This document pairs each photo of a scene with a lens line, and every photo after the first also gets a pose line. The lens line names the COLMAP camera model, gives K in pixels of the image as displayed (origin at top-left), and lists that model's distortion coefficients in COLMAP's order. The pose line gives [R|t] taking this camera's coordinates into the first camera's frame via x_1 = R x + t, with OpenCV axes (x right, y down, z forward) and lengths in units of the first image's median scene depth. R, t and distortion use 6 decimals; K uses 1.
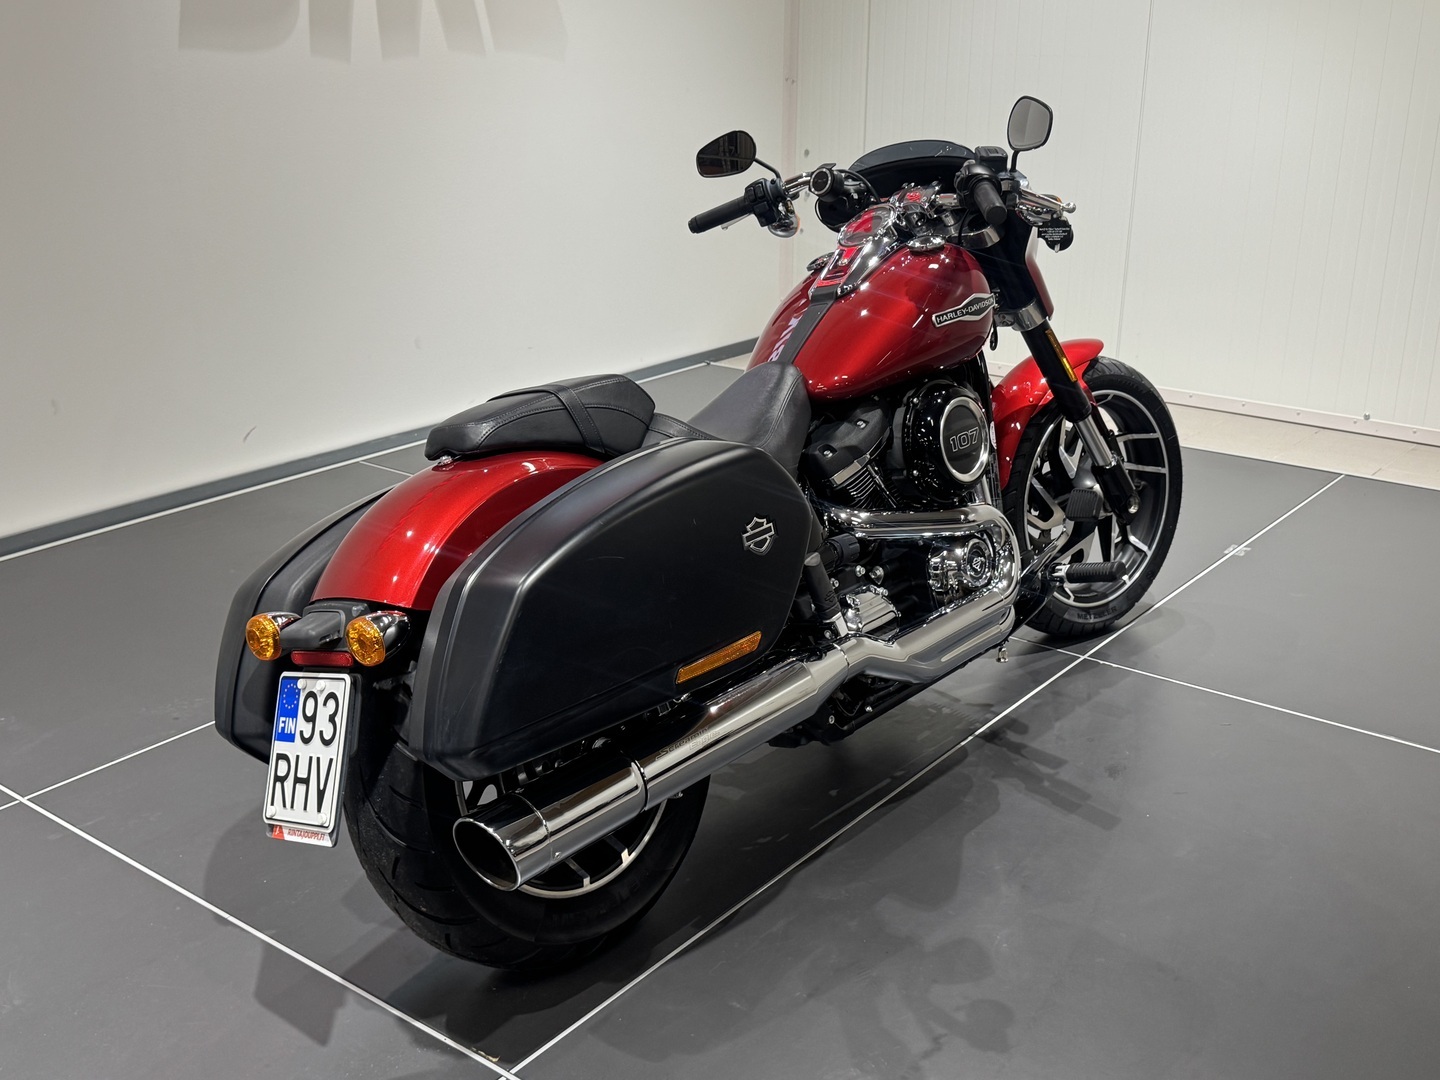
lens RADIAL K [[1553.2, 0, 721.3], [0, 1553.2, 534.7], [0, 0, 1]] dist [0.008357, 0.024322]
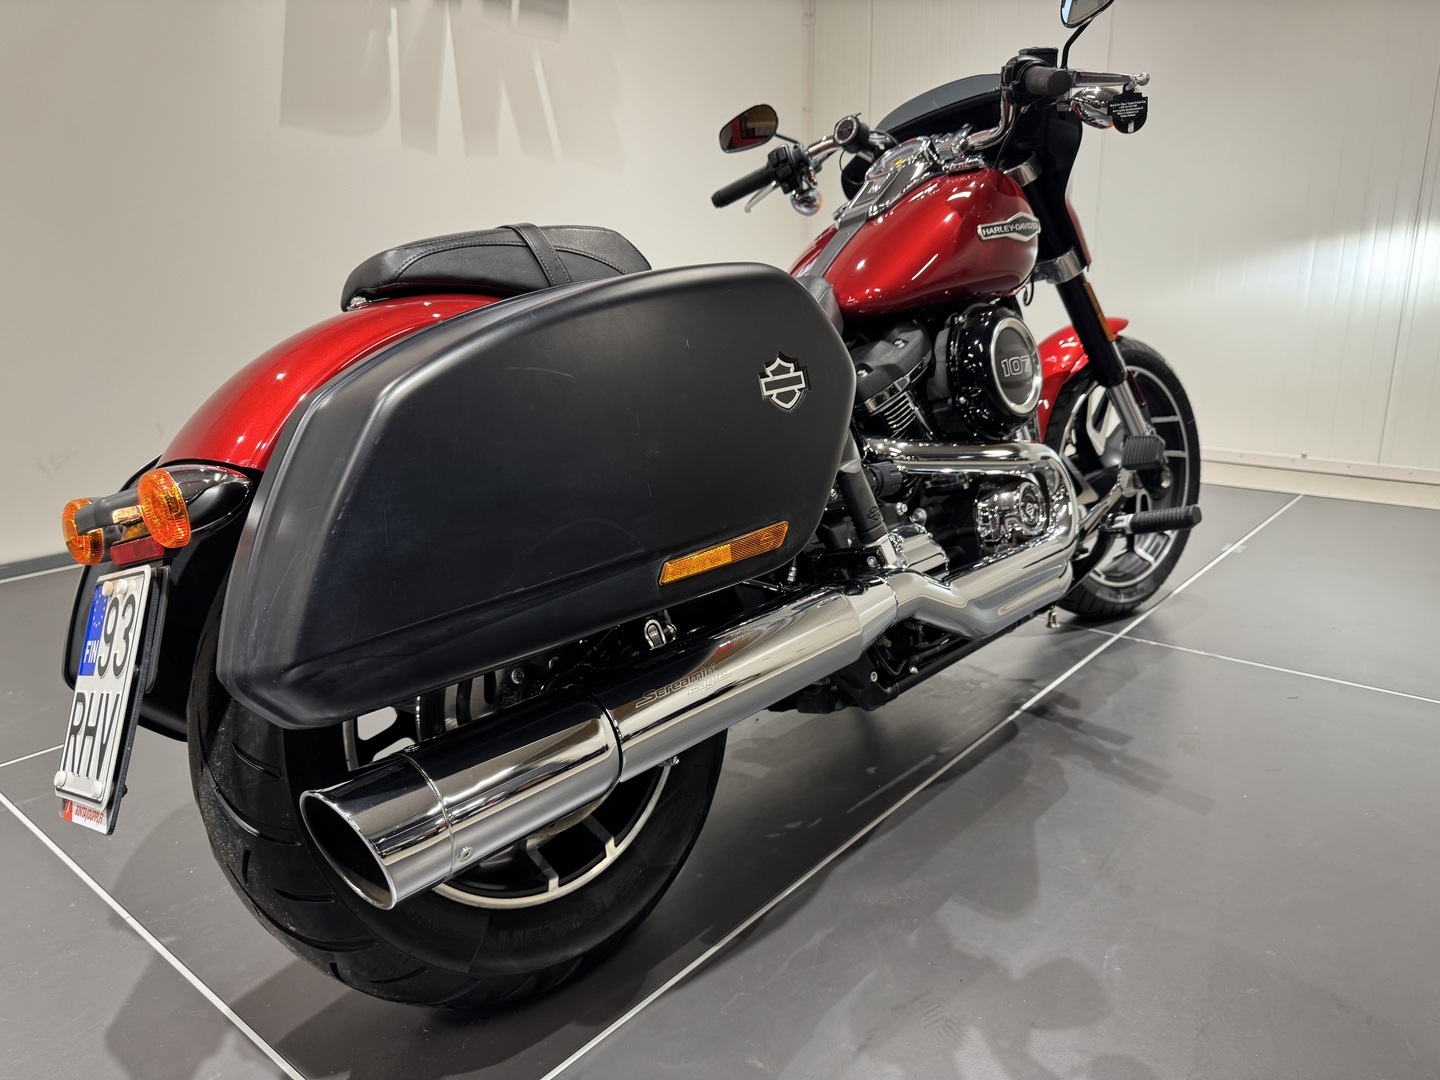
lens RADIAL K [[1022.5, 0, 717.1], [0, 1022.5, 538.8], [0, 0, 1]] dist [0.057842, -0.142258]
pose [[0.999154, -0.006295, -0.040636, 0.009775], [0.003259, 0.997227, -0.074350, 0.081109], [0.040992, 0.074155, 0.996404, 0.423836]]
